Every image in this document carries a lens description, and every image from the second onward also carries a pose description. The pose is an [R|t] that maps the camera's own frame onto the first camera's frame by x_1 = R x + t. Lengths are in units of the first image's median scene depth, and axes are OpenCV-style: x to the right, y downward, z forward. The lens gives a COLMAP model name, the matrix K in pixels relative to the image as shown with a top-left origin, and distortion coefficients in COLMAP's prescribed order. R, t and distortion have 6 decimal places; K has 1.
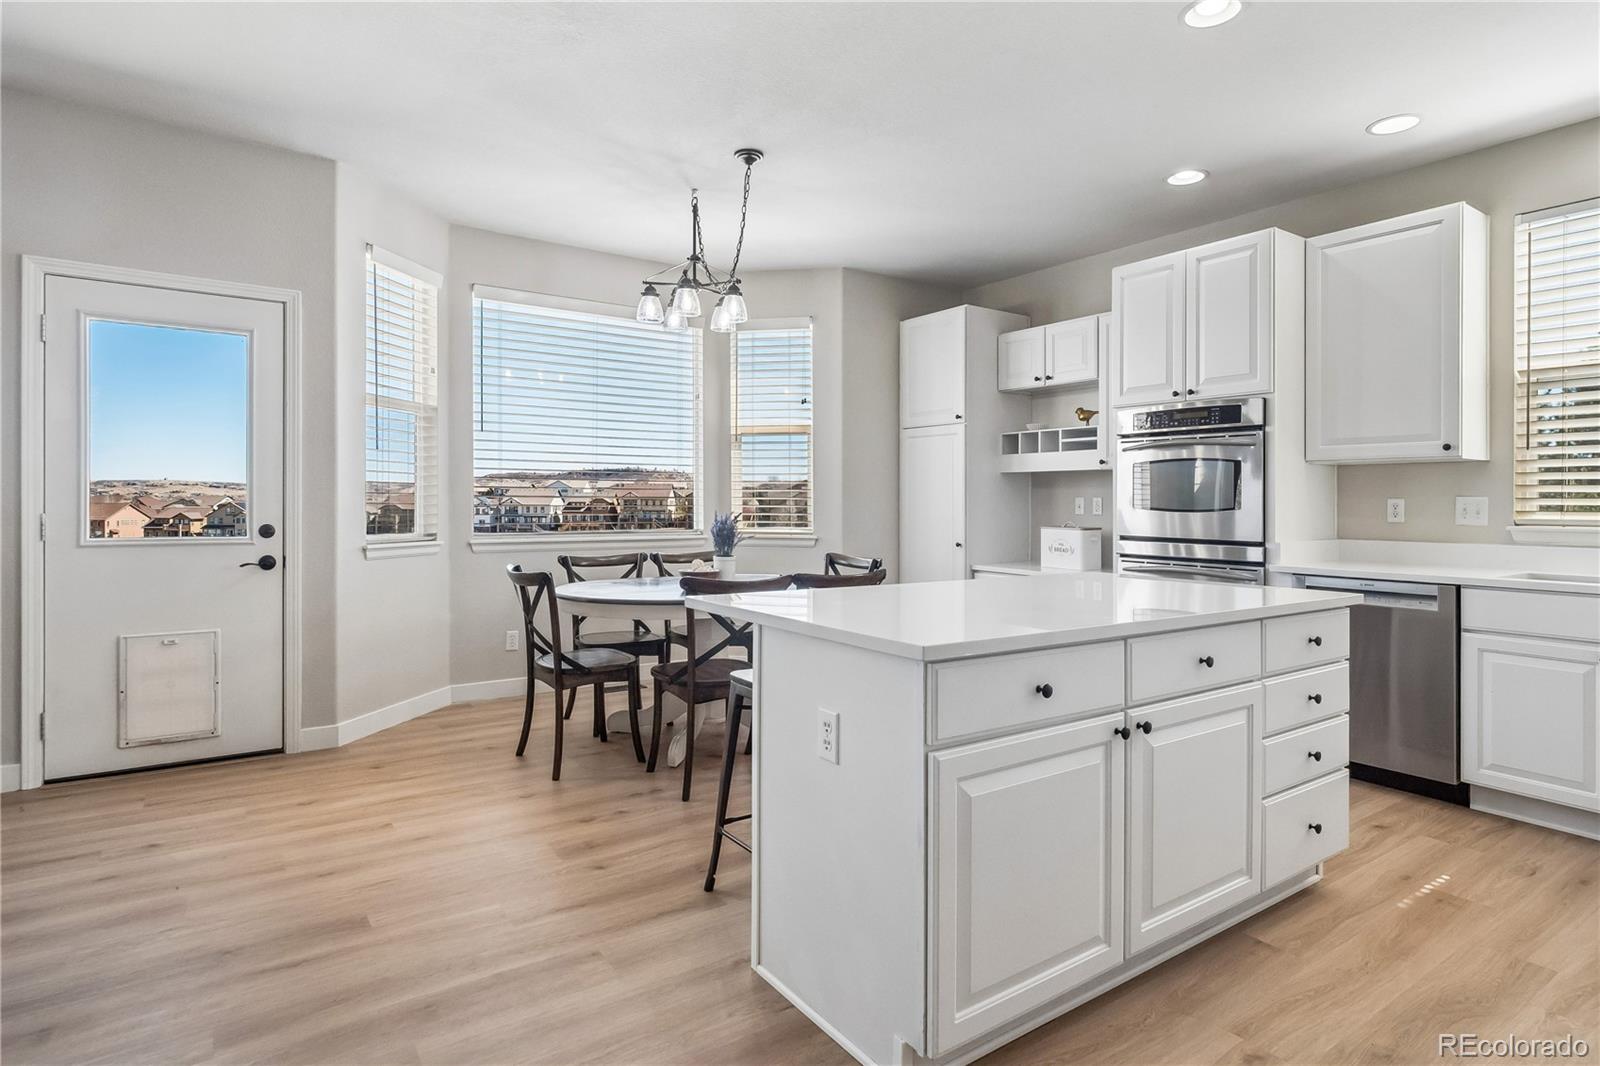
lens RADIAL K [[846.1, 0, 784.5], [0, 846.1, 499.7], [0, 0, 1]] dist [0.005313, -0.000295]
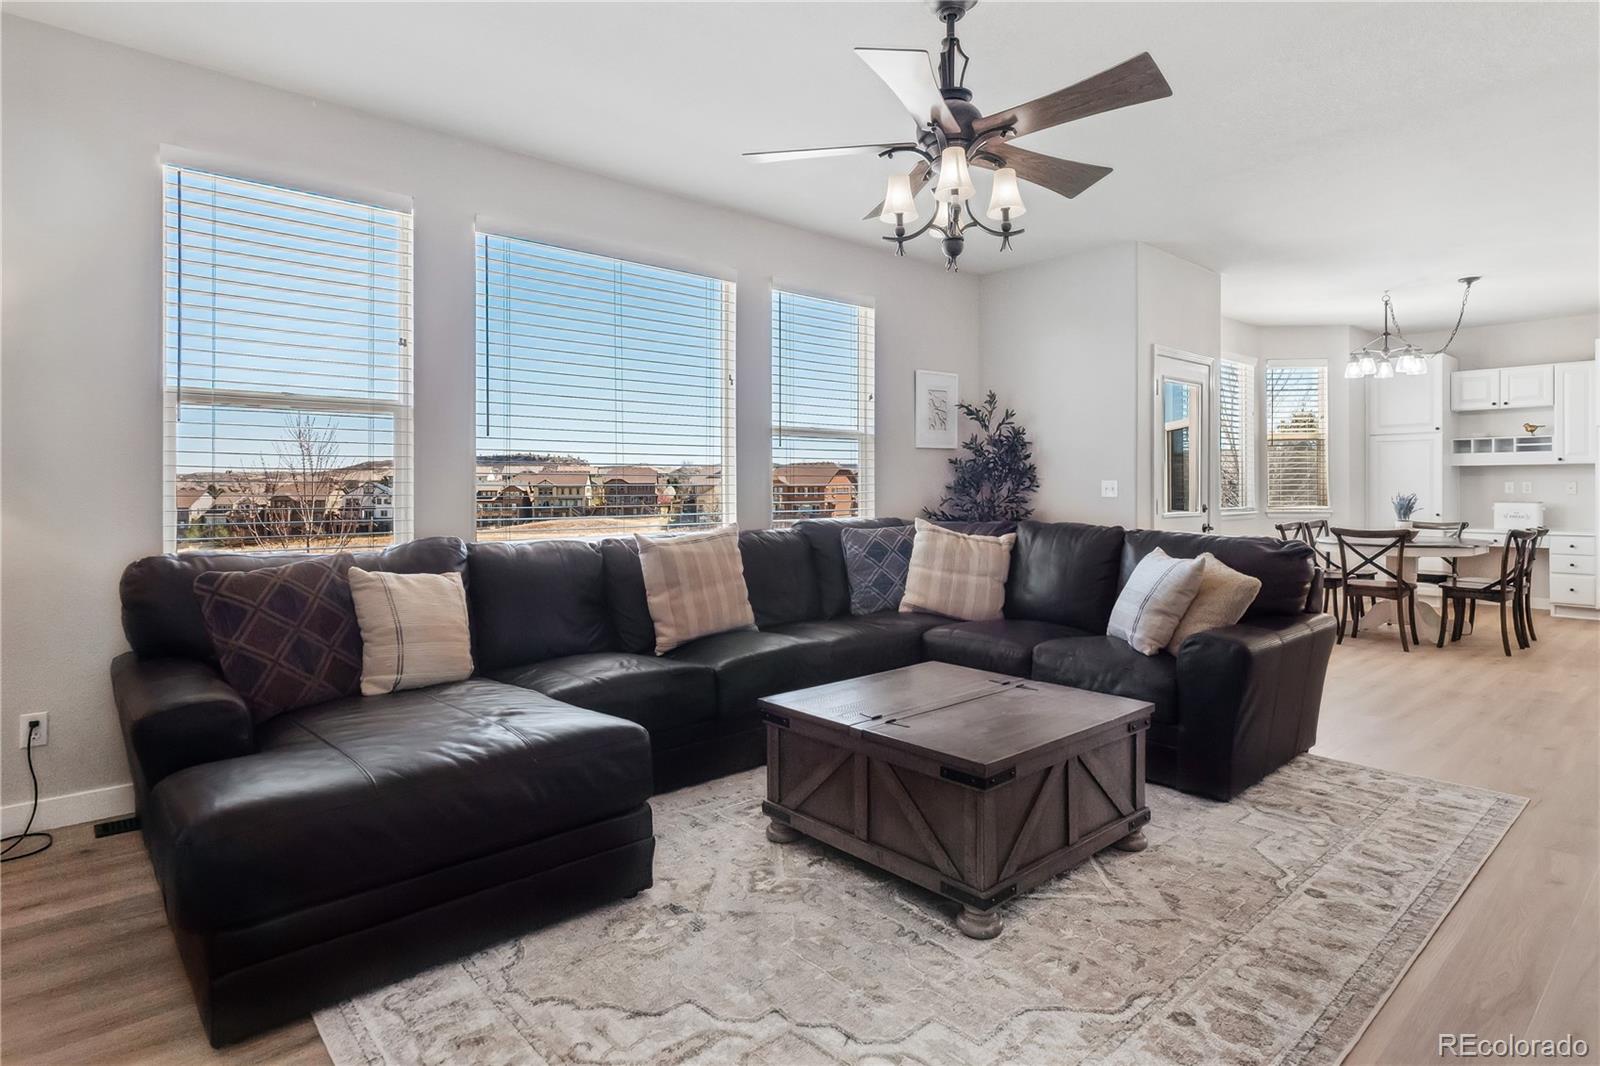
lens RADIAL K [[846.1, 0, 814.1], [0, 846.1, 486.2], [0, 0, 1]] dist [0.005313, -0.000295]
pose [[0.990124, -0.008297, 0.139949, -1.134898], [0.008233, 0.999966, 0.001034, -0.007623], [-0.139952, 0.000129, 0.990158, -0.332591]]
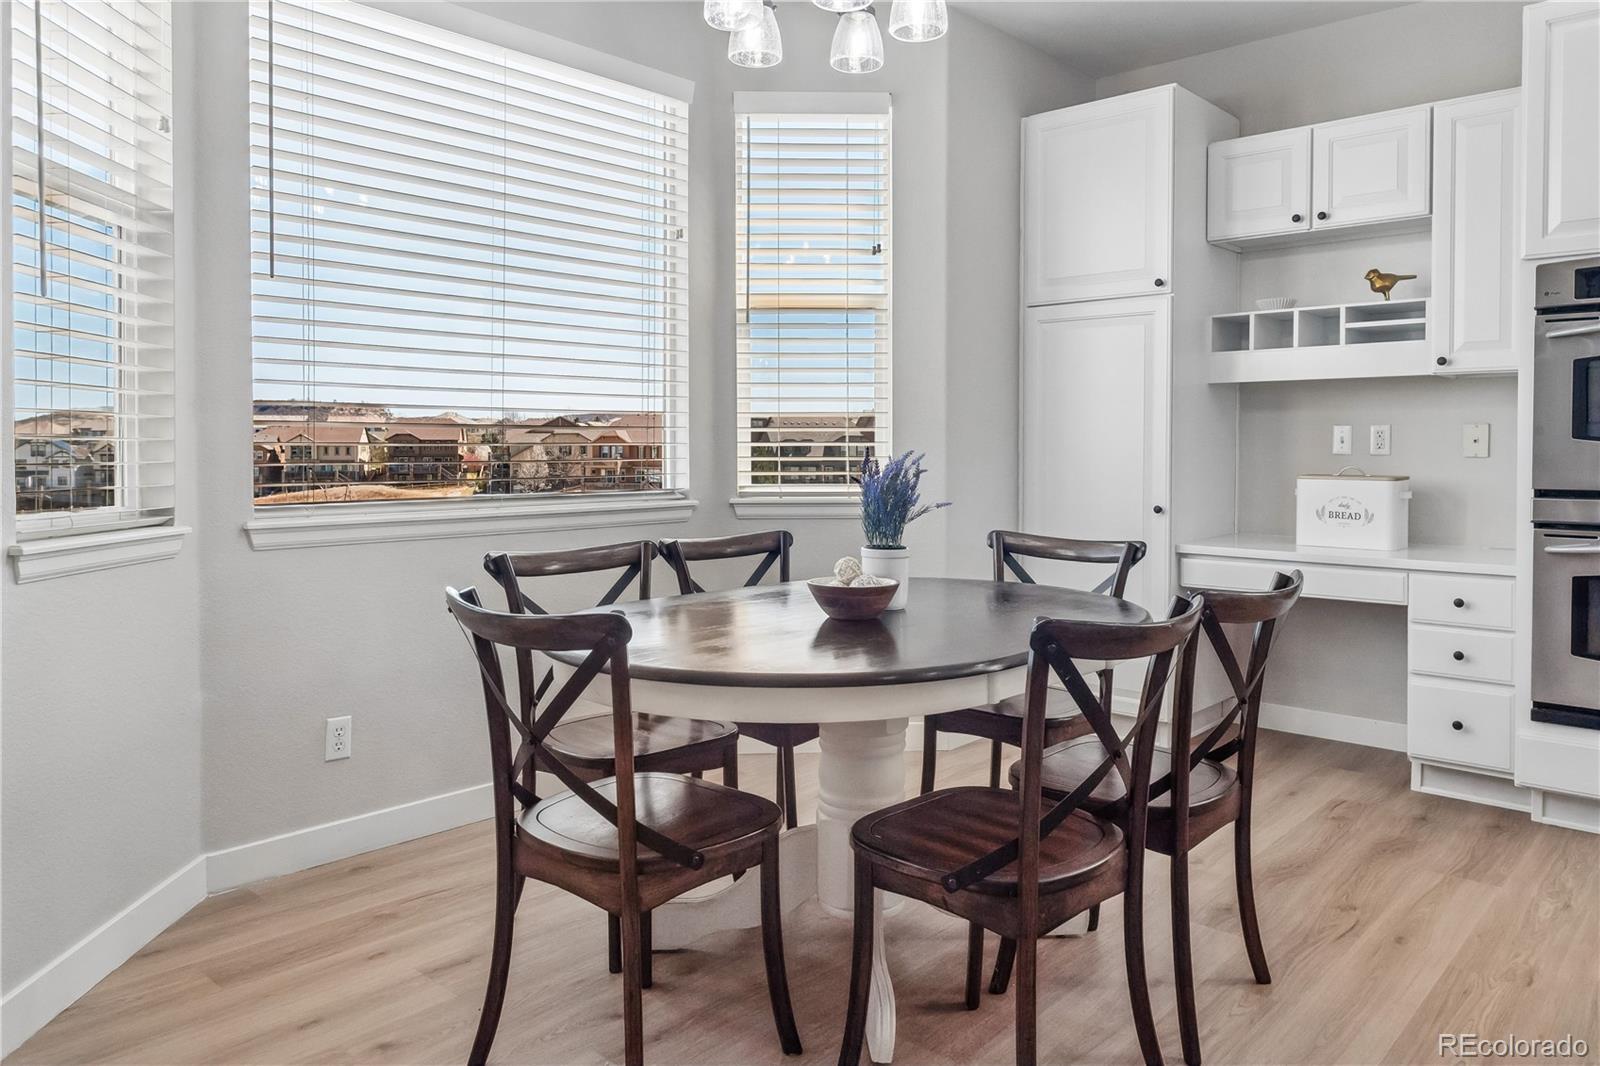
lens RADIAL K [[1124.4, 0, 788.2], [0, 1124.4, 458.5], [0, 0, 1]] dist [-0.003878, 0.004063]
pose [[0.973325, -0.008991, 0.229253, -0.217238], [0.005973, 0.999886, 0.013858, 0.007687], [-0.229351, -0.012119, 0.973268, 0.343249]]
